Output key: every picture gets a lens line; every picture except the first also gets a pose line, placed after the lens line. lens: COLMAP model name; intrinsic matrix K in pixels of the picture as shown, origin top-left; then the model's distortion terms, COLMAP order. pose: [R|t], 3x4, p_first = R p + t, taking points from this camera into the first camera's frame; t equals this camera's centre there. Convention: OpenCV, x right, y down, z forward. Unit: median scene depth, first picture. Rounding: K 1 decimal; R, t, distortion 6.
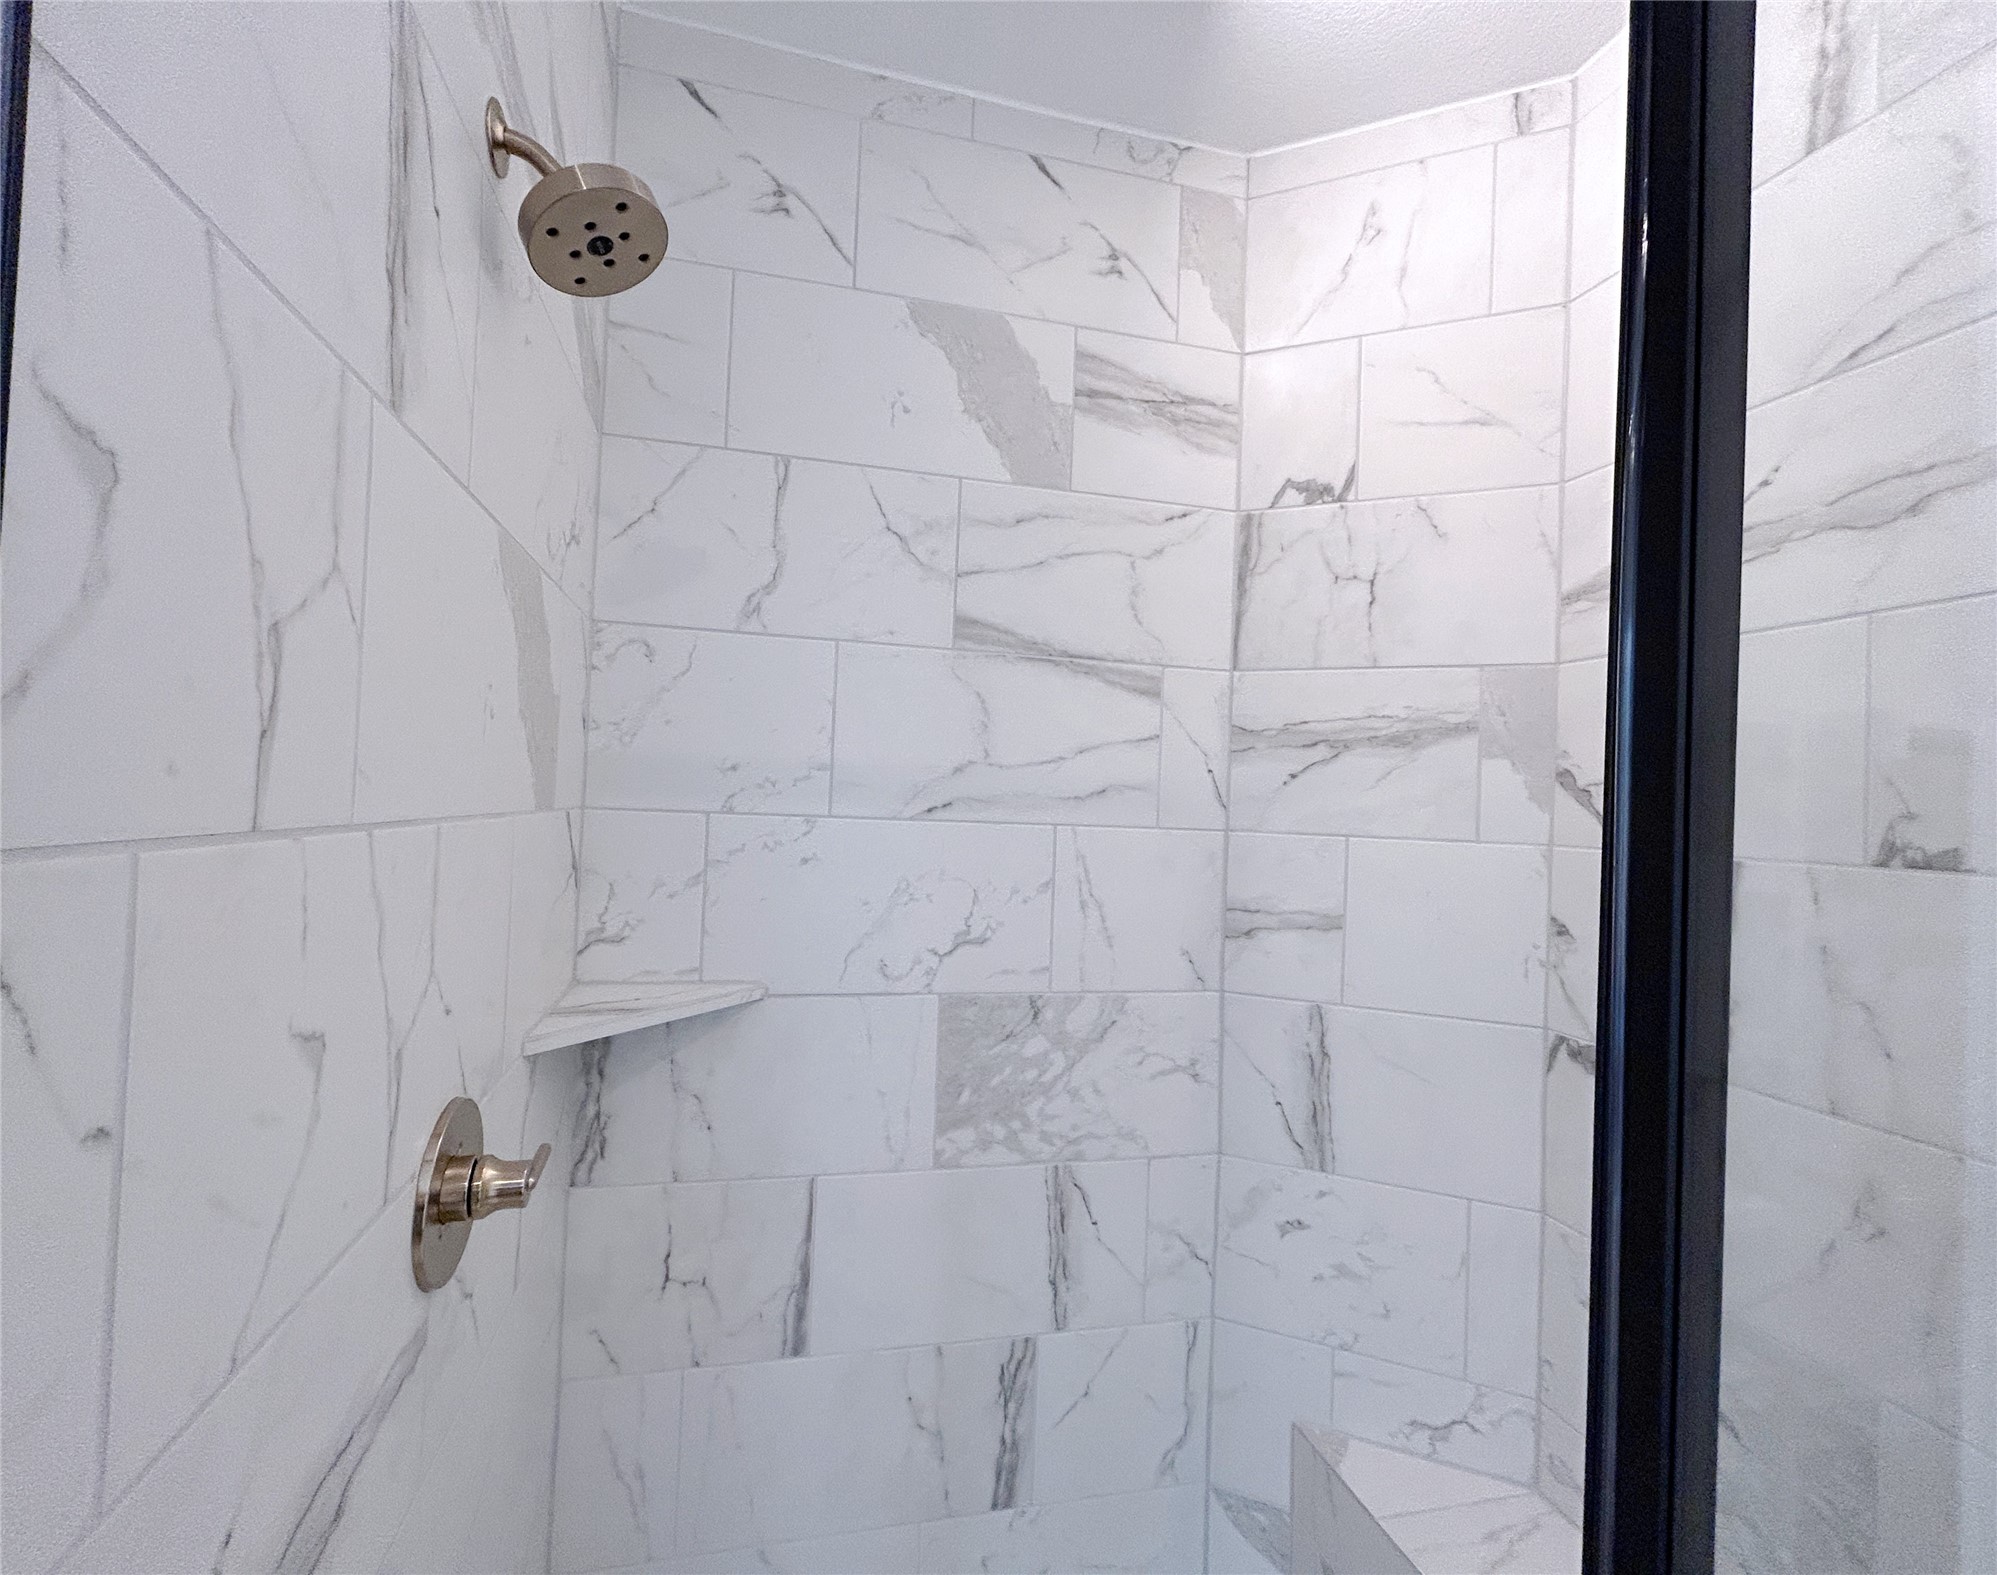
lens RADIAL K [[859.1, 0, 946.1], [0, 859.1, 788.4], [0, 0, 1]] dist [-0.007388, 0.009544]
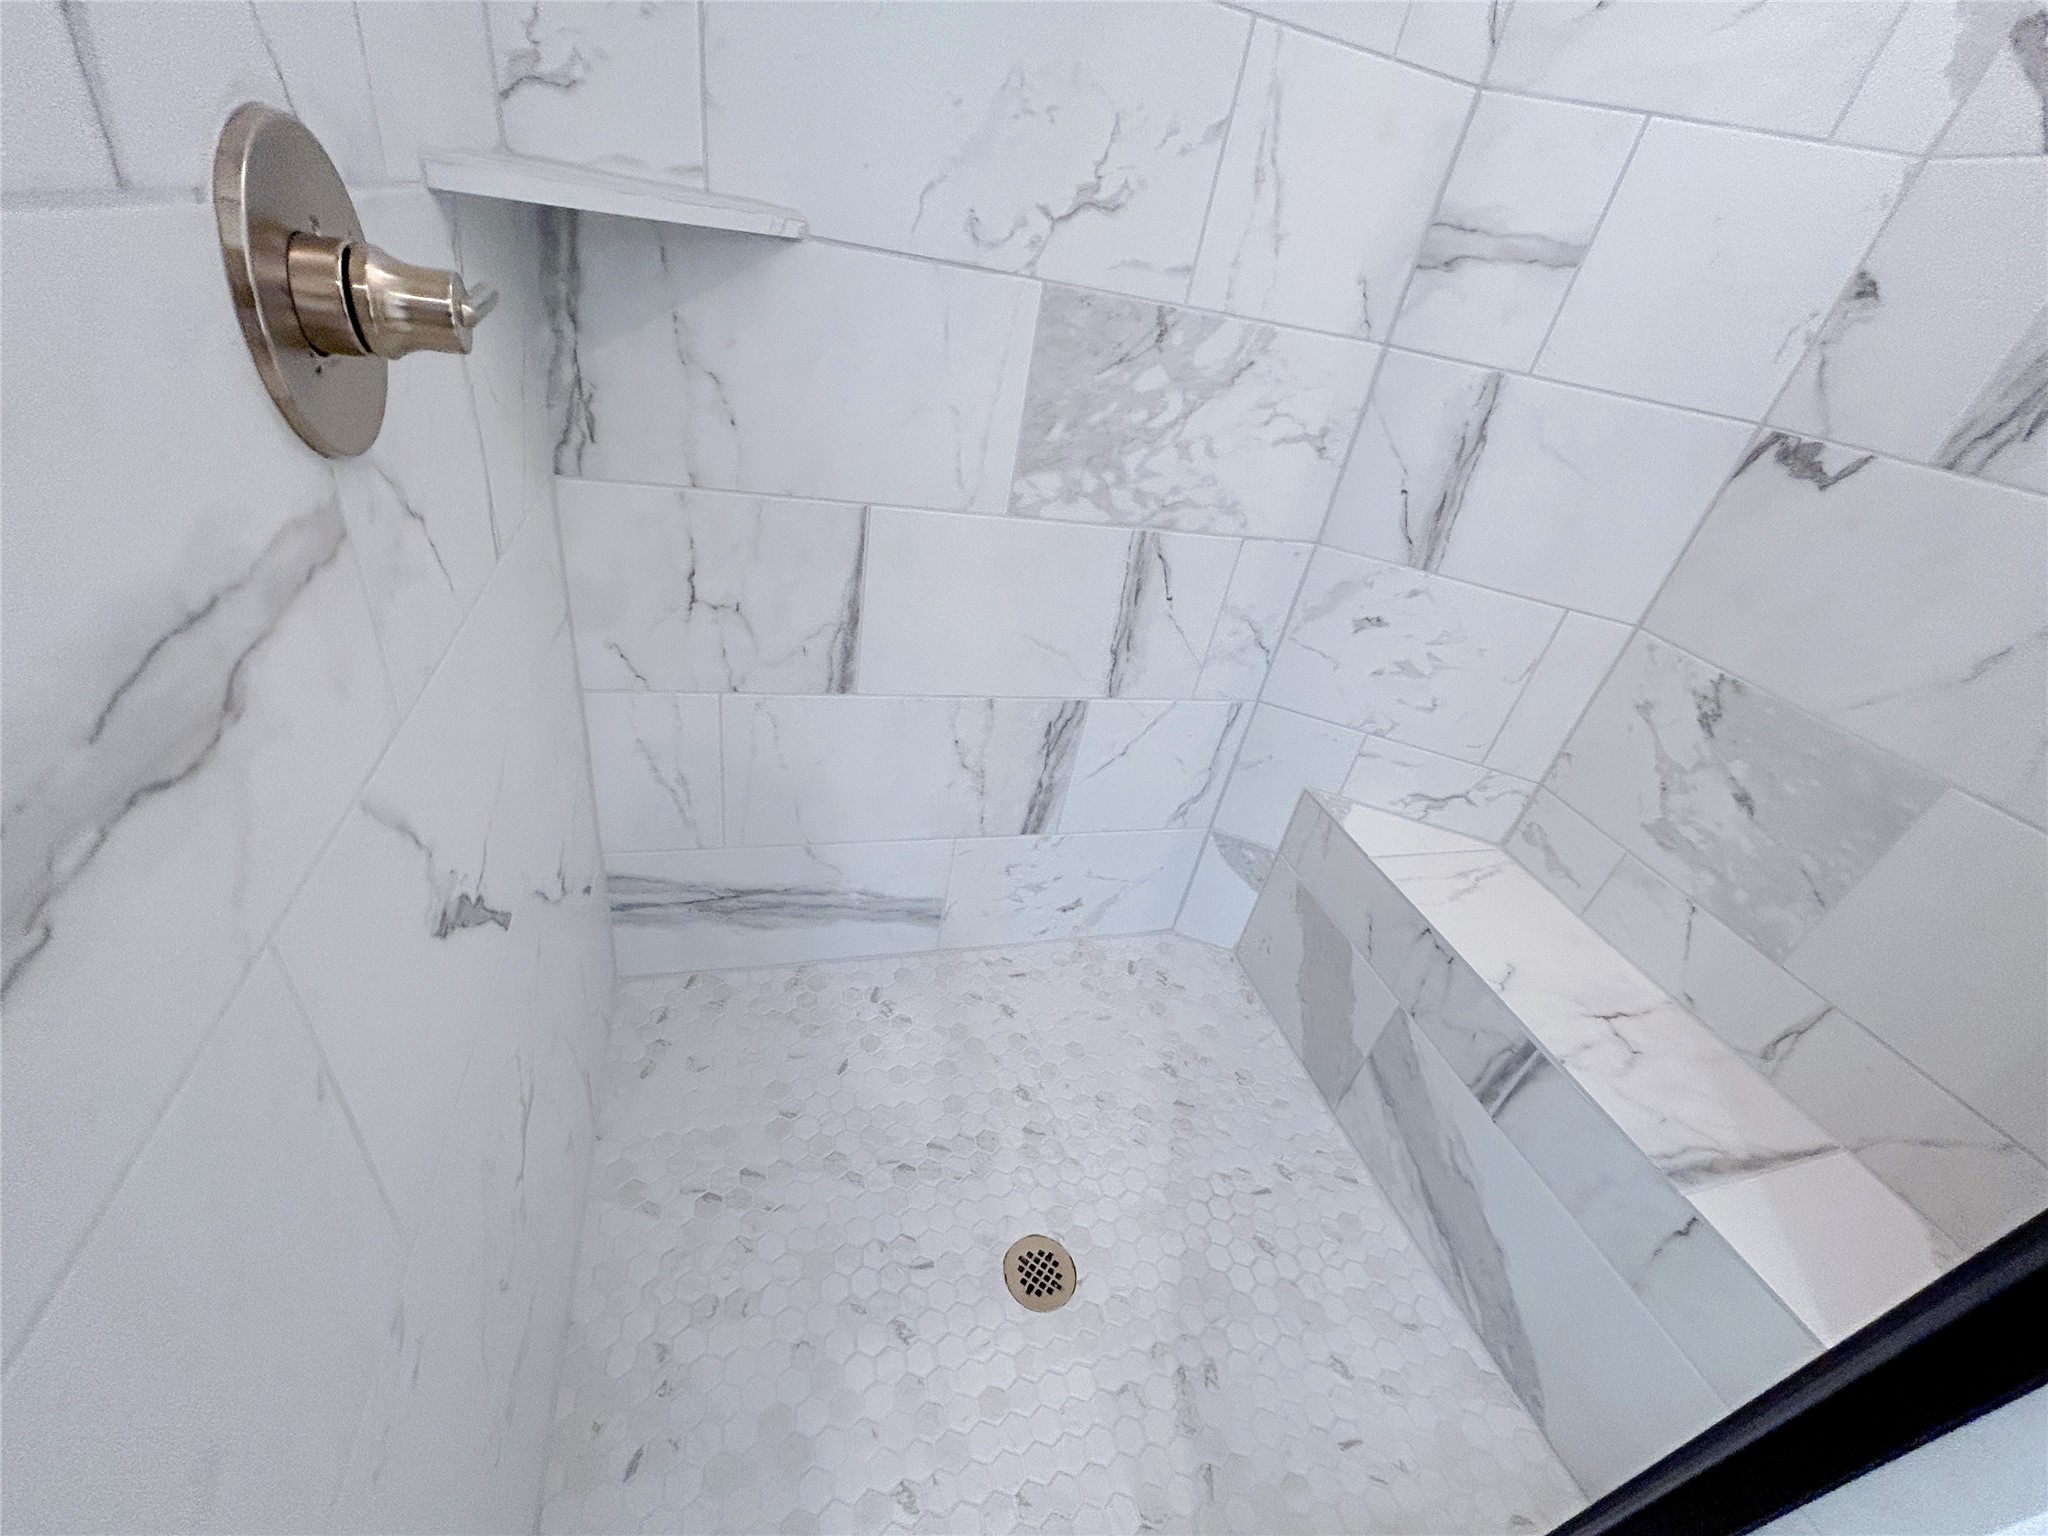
lens RADIAL K [[821.1, 0, 1018.6], [0, 821.1, 768.8], [0, 0, 1]] dist [-0.004793, -0.000046]
pose [[0.989199, 0.073136, 0.127033, -0.087055], [-0.131724, 0.823711, 0.551497, 0.197482], [-0.064304, -0.562273, 0.824448, 0.187955]]
